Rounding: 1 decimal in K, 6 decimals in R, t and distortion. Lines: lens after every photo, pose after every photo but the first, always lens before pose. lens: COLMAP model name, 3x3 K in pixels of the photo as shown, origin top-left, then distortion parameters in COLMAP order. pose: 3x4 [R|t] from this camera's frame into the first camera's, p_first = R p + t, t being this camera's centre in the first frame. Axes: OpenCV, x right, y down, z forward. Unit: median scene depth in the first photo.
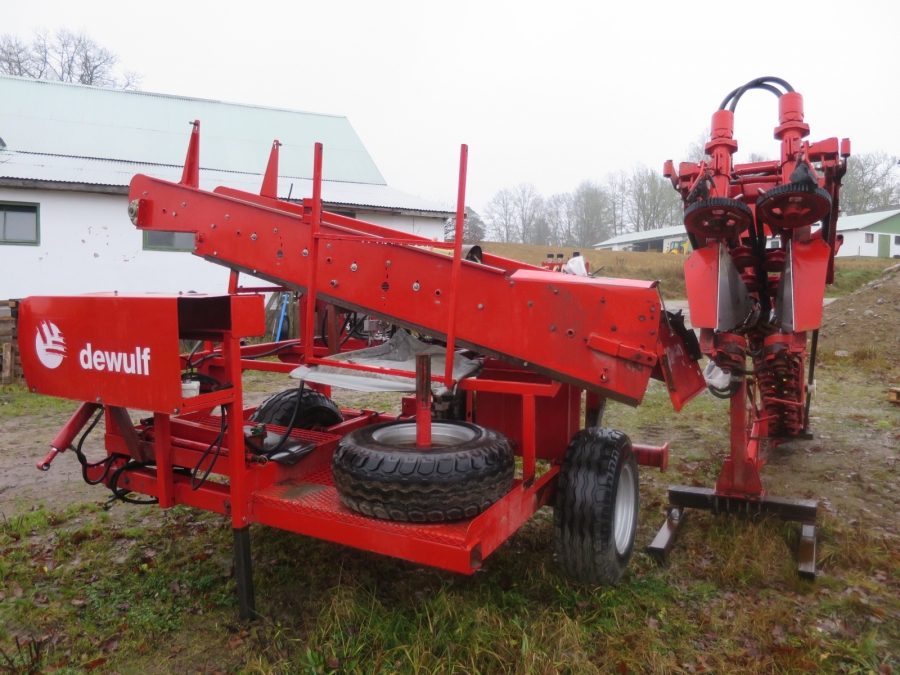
lens RADIAL K [[647.6, 0, 448.6], [0, 647.6, 338.0], [0, 0, 1]] dist [-0.058239, 0.014710]
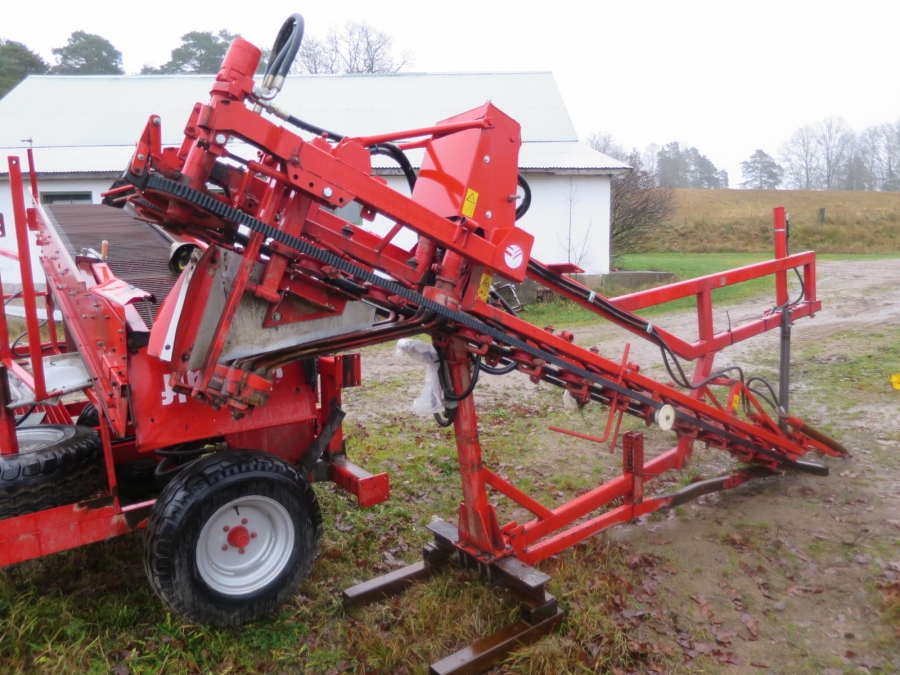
lens RADIAL K [[647.6, 0, 449.5], [0, 647.6, 338.4], [0, 0, 1]] dist [-0.058239, 0.014710]
pose [[0.908016, 0.028297, -0.417978, 0.154031], [-0.000270, 0.997756, 0.066960, -0.013502], [0.418934, -0.060688, 0.905986, 0.058537]]
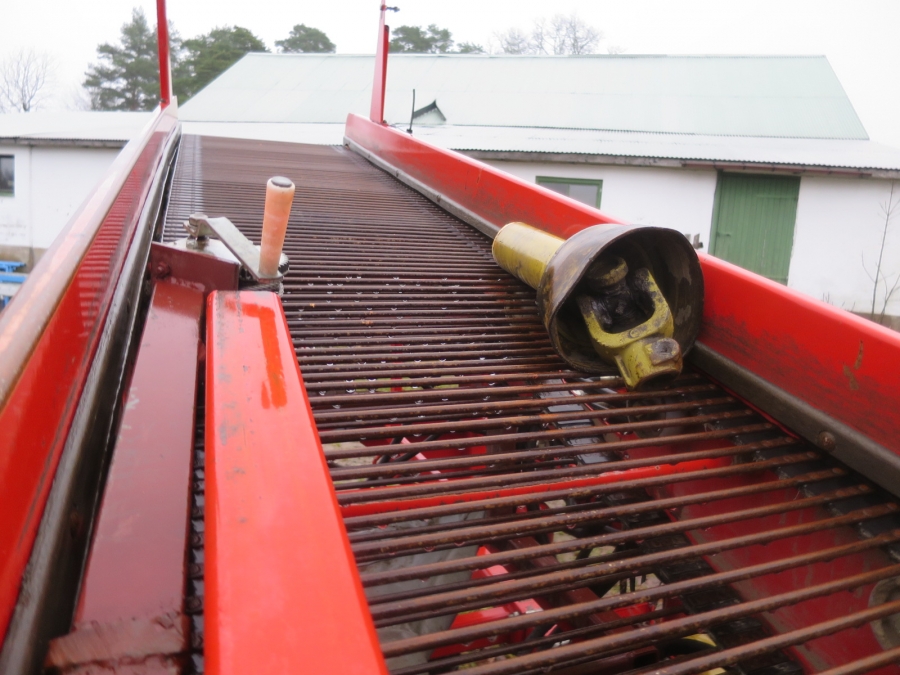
lens RADIAL K [[647.6, 0, 453.2], [0, 647.6, 338.4], [0, 0, 1]] dist [-0.058239, 0.014710]
pose [[0.767360, 0.119977, -0.629893, 0.023961], [-0.093072, 0.992777, 0.075712, -0.023657], [0.634426, 0.000528, 0.772983, 0.158124]]
